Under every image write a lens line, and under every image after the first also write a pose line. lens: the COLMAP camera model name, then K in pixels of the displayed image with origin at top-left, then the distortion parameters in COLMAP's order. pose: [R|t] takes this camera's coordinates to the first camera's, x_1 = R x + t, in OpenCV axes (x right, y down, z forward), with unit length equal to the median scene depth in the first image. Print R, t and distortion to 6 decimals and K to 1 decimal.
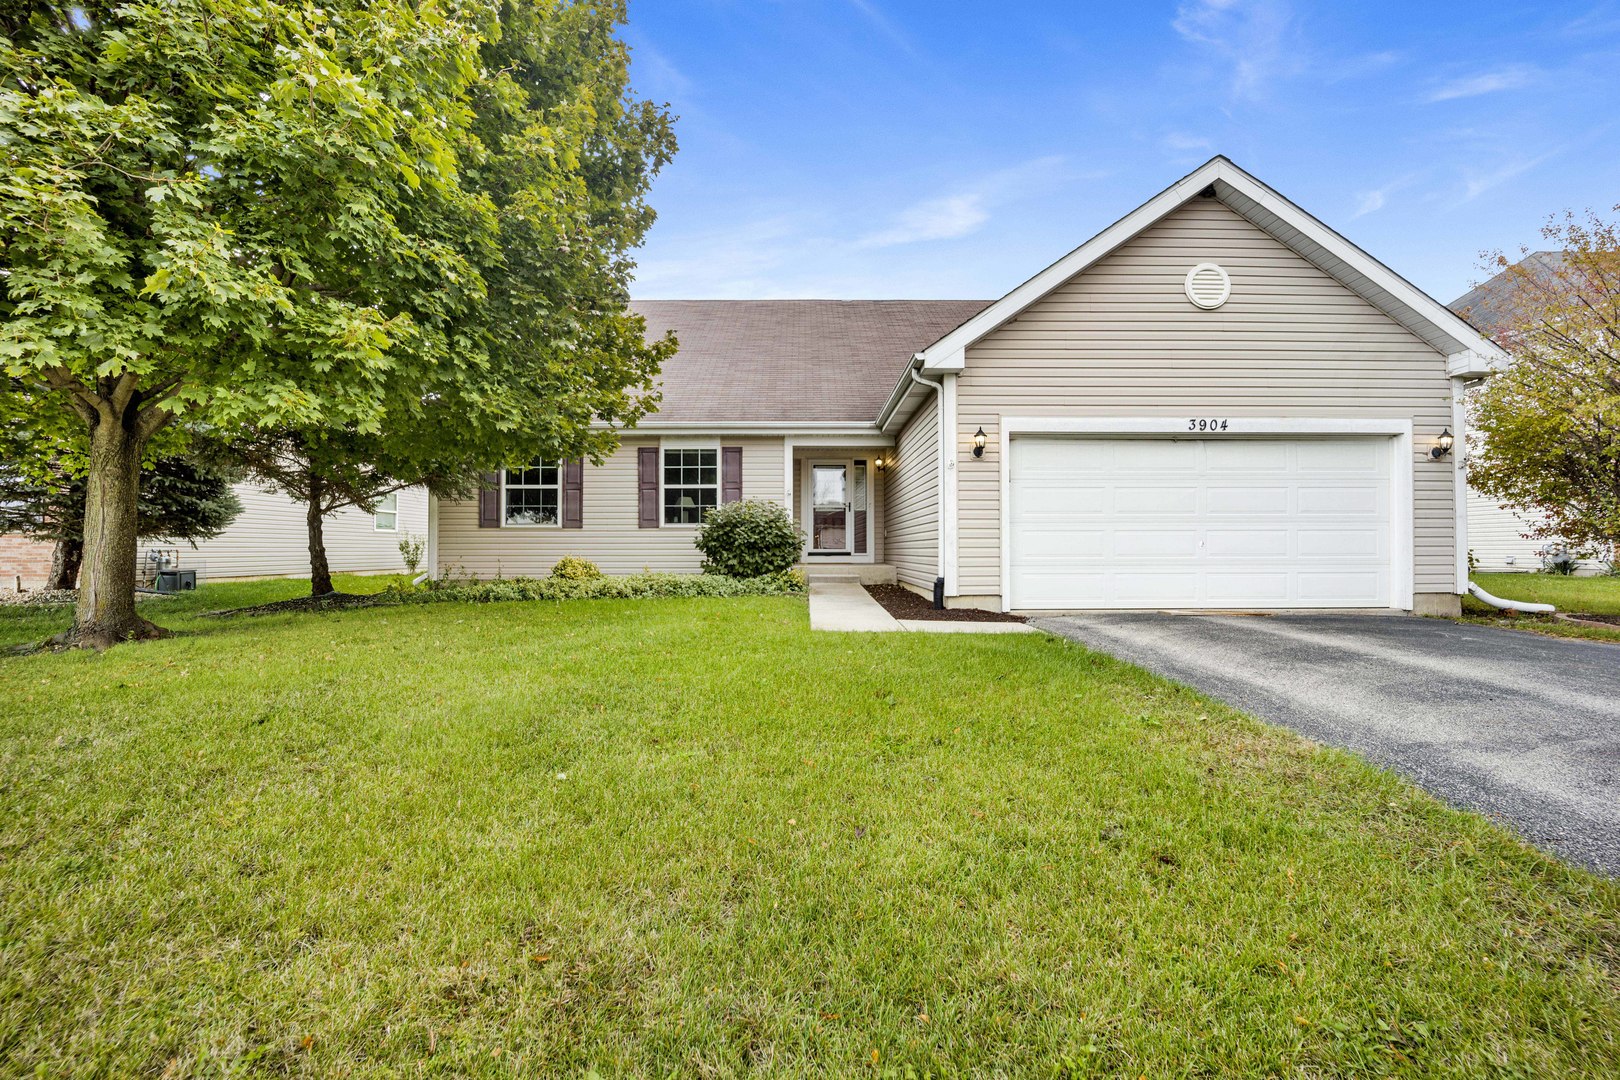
lens RADIAL K [[683.9, 0, 813.8], [0, 683.9, 540.0], [0, 0, 1]] dist [-0.017109, -0.000644]
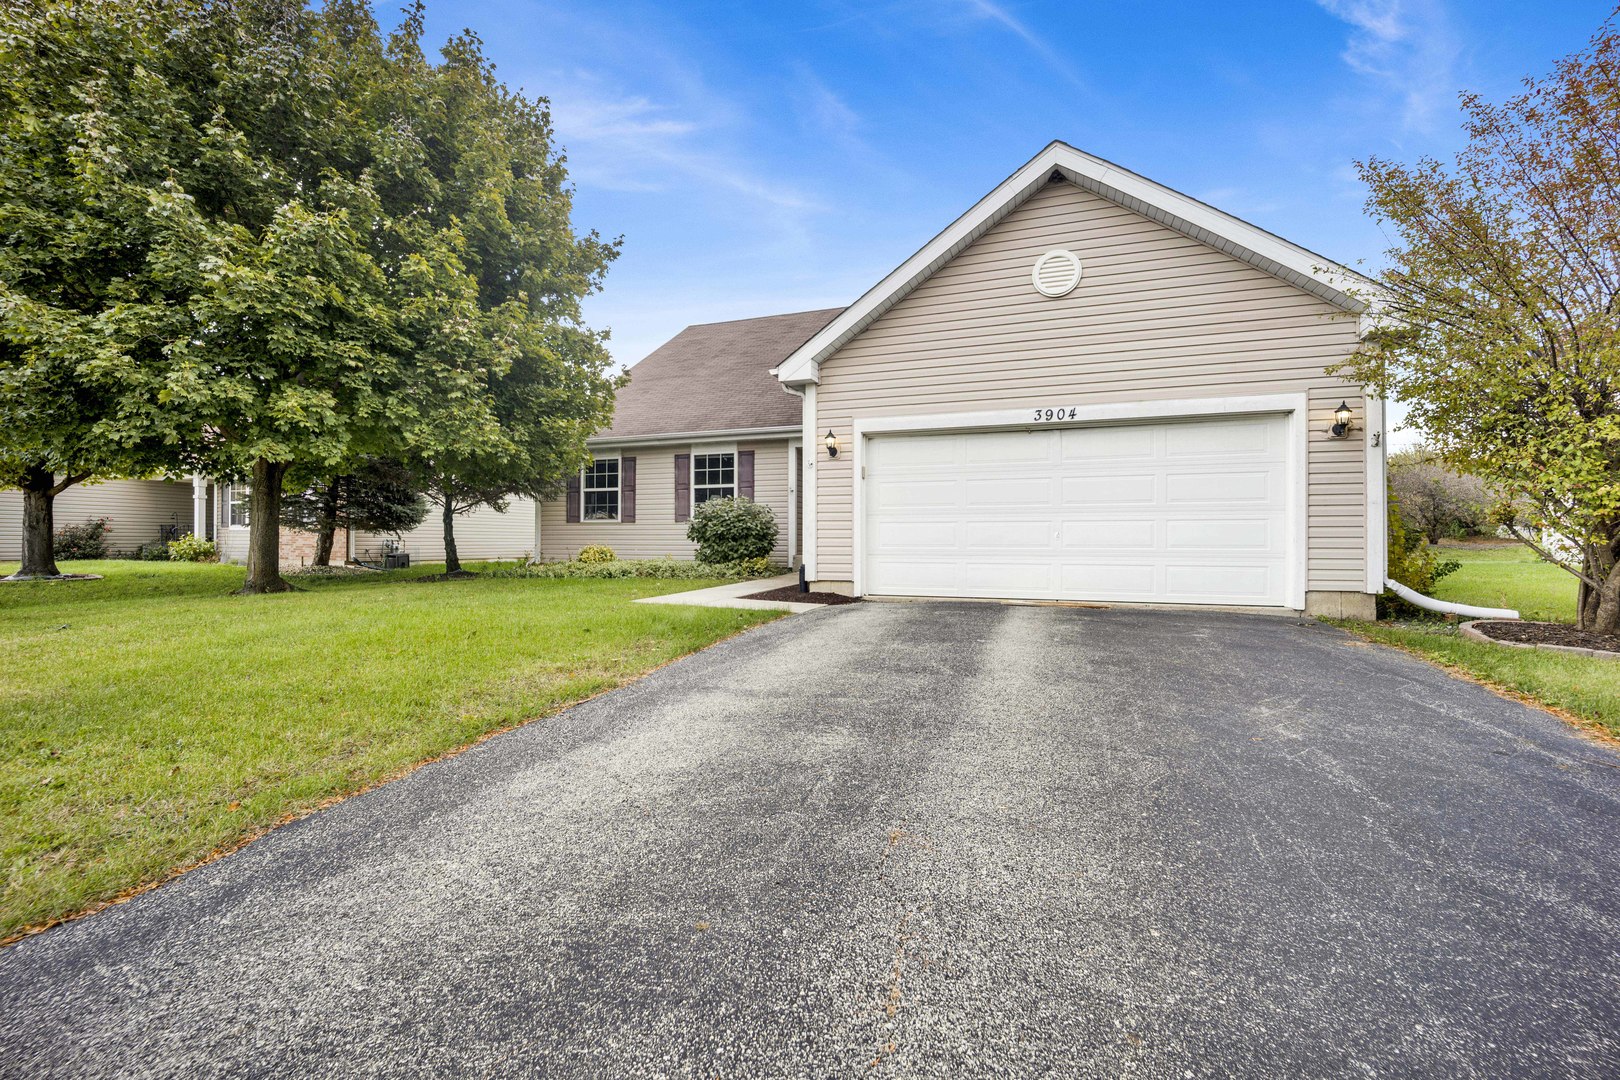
lens RADIAL K [[683.9, 0, 795.7], [0, 683.9, 537.4], [0, 0, 1]] dist [-0.017109, -0.000644]
pose [[0.933504, 0.001586, -0.358564, 0.544391], [0.000610, 0.999982, 0.006012, 0.003271], [0.358567, -0.005831, 0.933486, -0.058023]]
